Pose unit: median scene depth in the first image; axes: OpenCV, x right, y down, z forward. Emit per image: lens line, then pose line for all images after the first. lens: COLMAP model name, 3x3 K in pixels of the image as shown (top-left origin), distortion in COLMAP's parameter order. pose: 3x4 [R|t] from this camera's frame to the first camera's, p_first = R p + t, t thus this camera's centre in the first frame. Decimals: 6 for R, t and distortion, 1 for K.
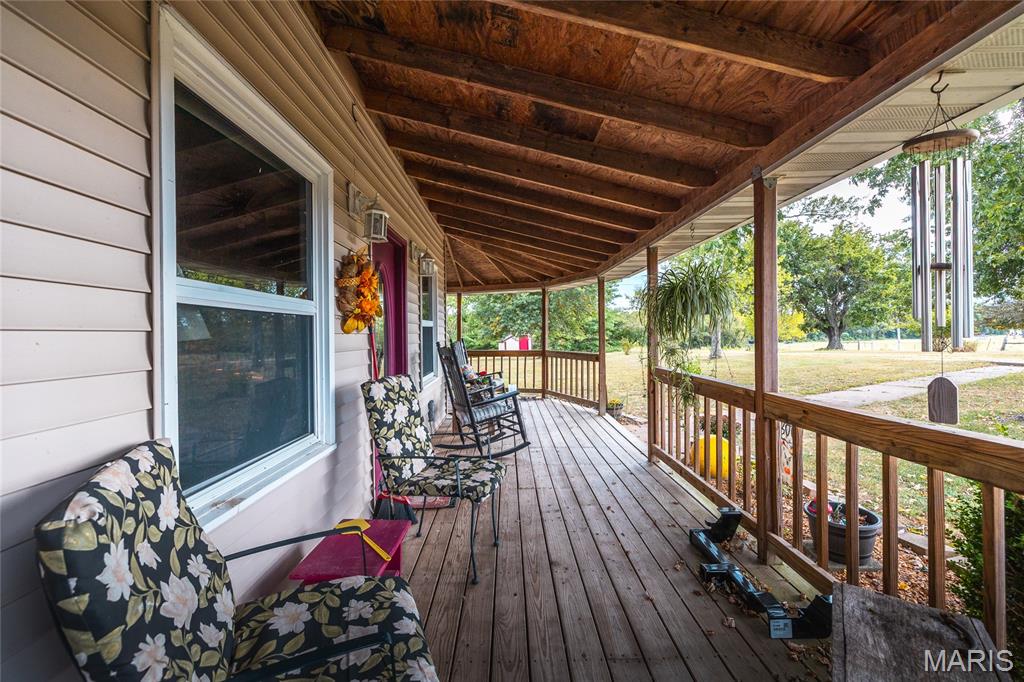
lens RADIAL K [[438.7, 0, 508.5], [0, 438.7, 337.9], [0, 0, 1]] dist [0.000400, 0.000019]
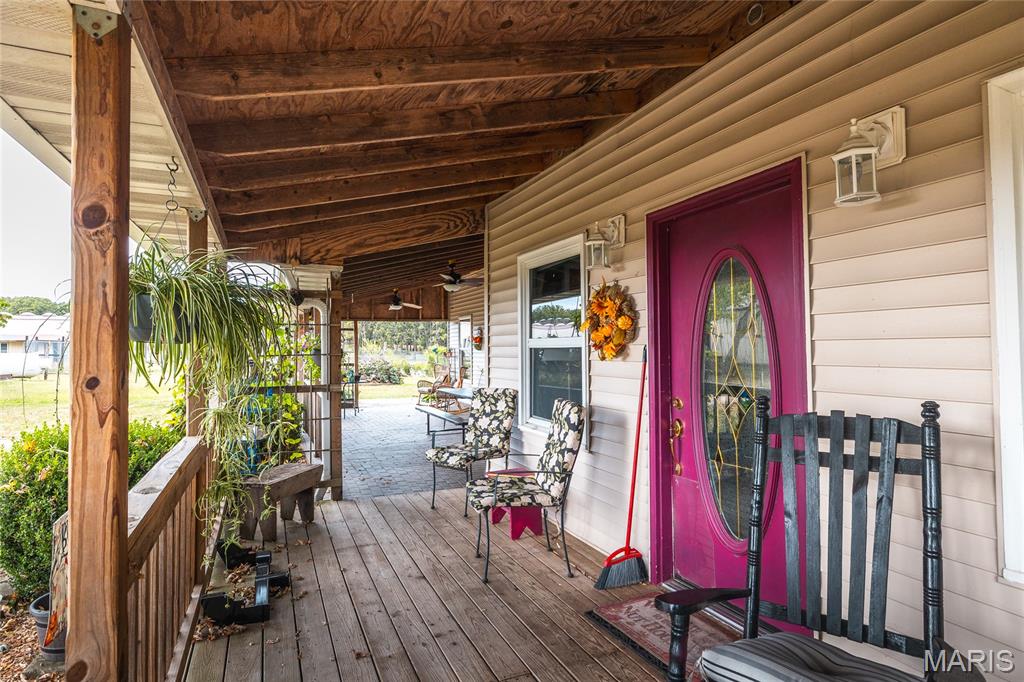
lens RADIAL K [[559.8, 0, 511.2], [0, 559.8, 338.9], [0, 0, 1]] dist [-0.000792, -0.000077]
pose [[-0.918986, 0.013790, -0.394050, 0.588145], [0.018609, 0.999791, -0.008411, -0.080292], [0.393852, -0.015062, -0.919051, 3.180953]]
